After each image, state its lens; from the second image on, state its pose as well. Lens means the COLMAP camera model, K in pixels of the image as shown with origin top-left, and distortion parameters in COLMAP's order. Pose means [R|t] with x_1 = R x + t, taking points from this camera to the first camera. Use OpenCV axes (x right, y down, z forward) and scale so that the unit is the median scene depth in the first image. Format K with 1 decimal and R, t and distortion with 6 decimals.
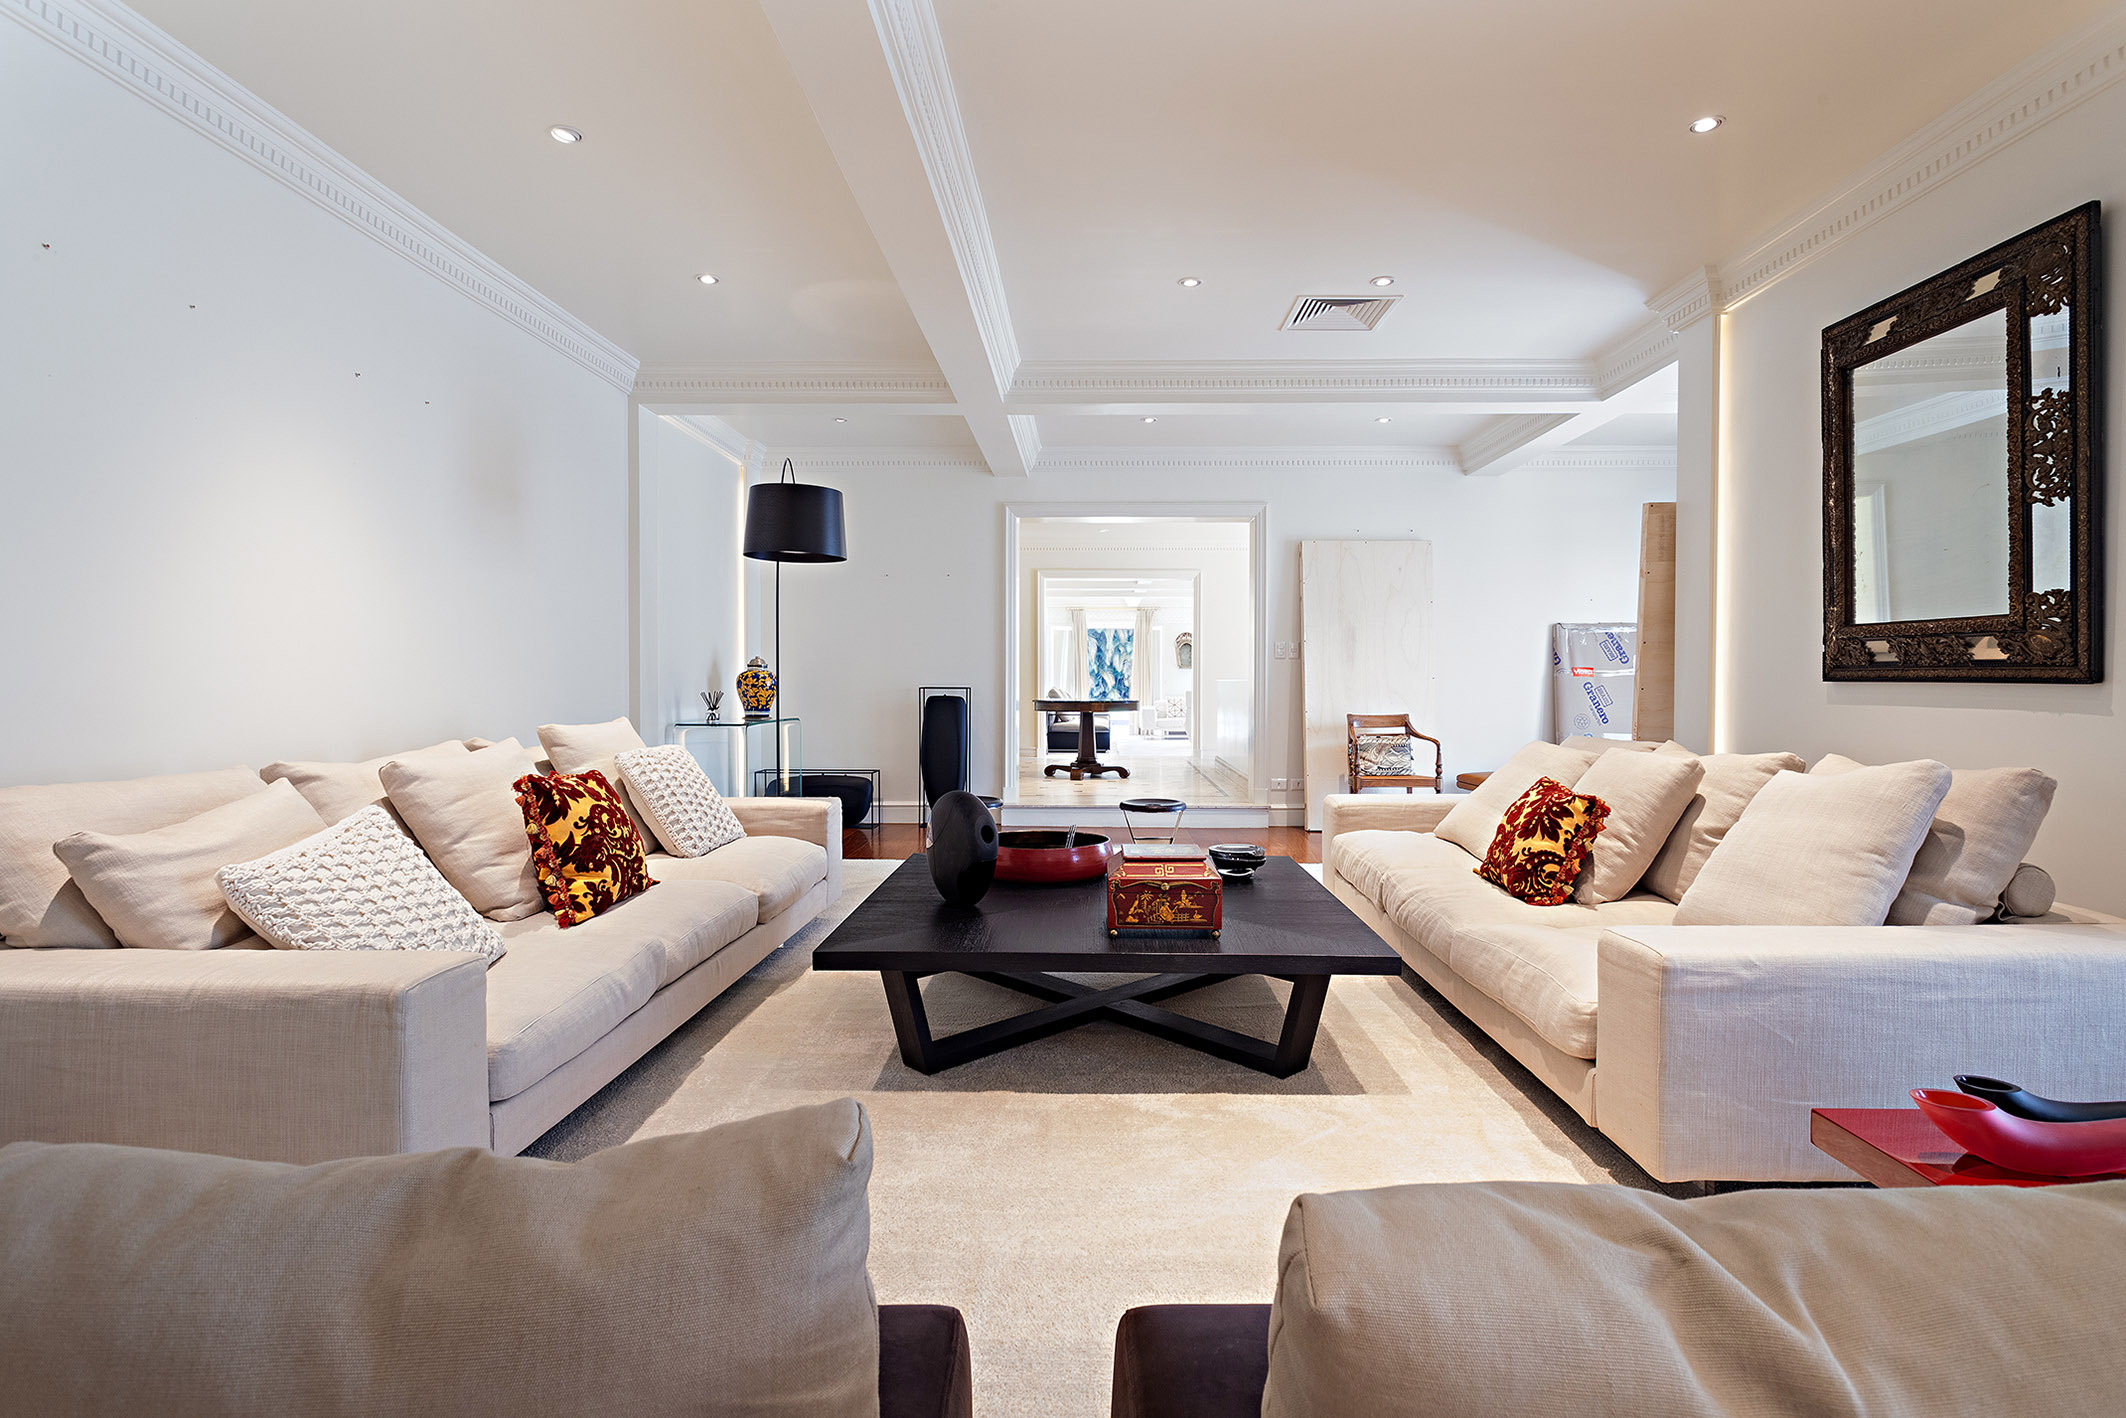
lens RADIAL K [[1040.5, 0, 1084.0], [0, 1040.5, 700.9], [0, 0, 1]] dist [0.001374, -0.000436]
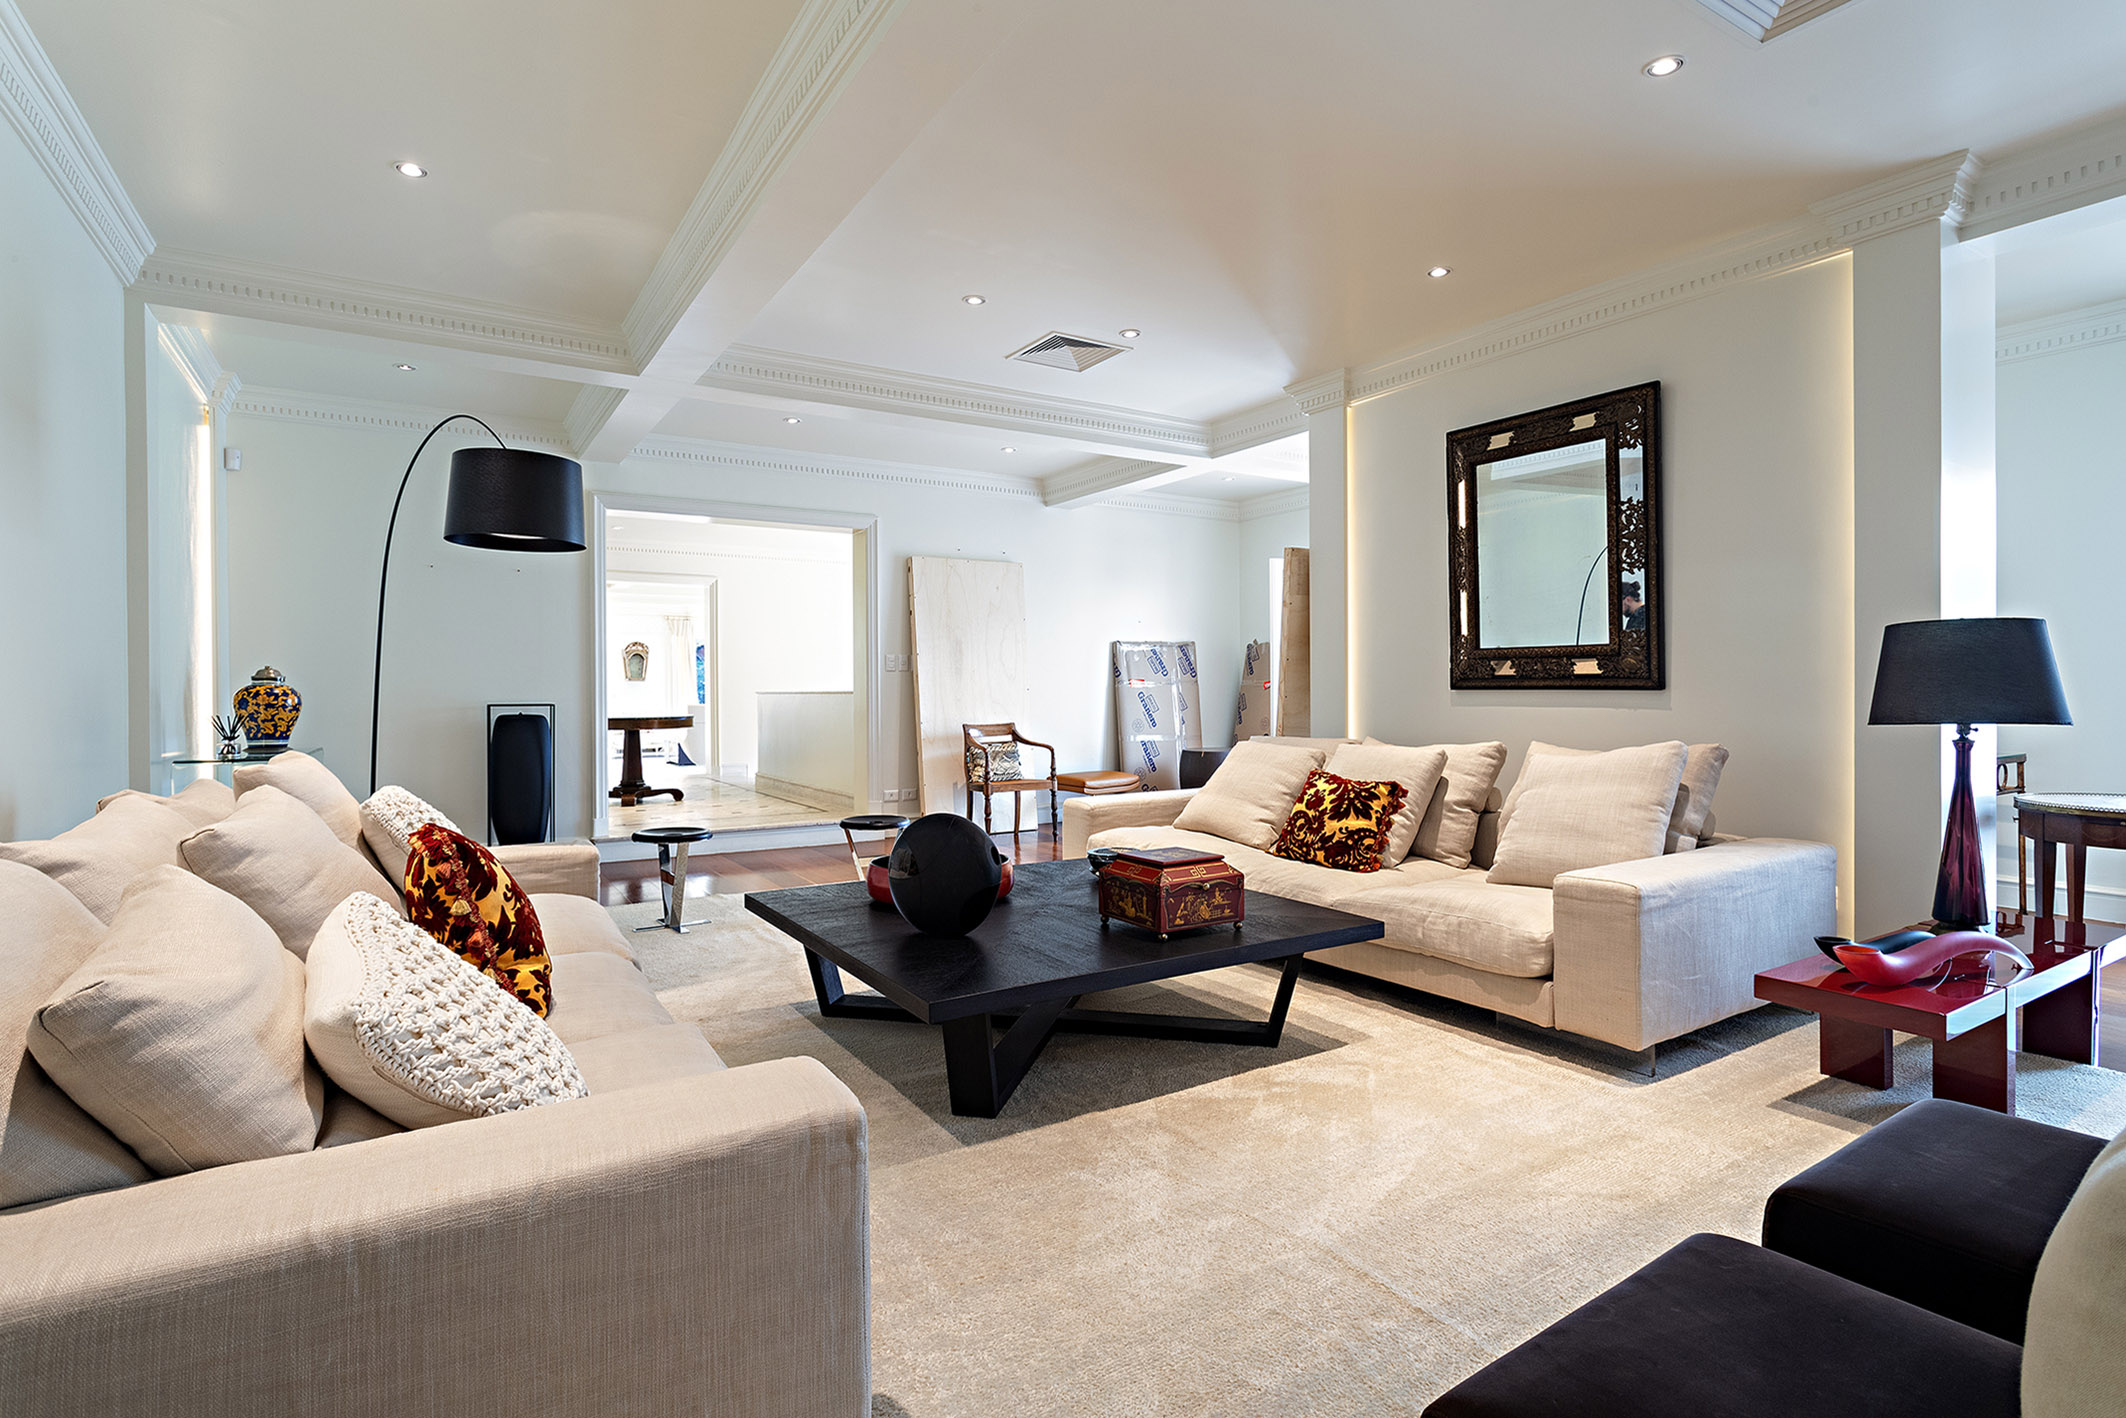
lens RADIAL K [[1040.5, 0, 1048.5], [0, 1040.5, 698.0], [0, 0, 1]] dist [0.001374, -0.000436]
pose [[0.838207, -0.011591, 0.545230, -0.557621], [0.019068, 0.999786, -0.008061, -0.007769], [-0.545019, 0.017153, 0.838248, 0.167923]]
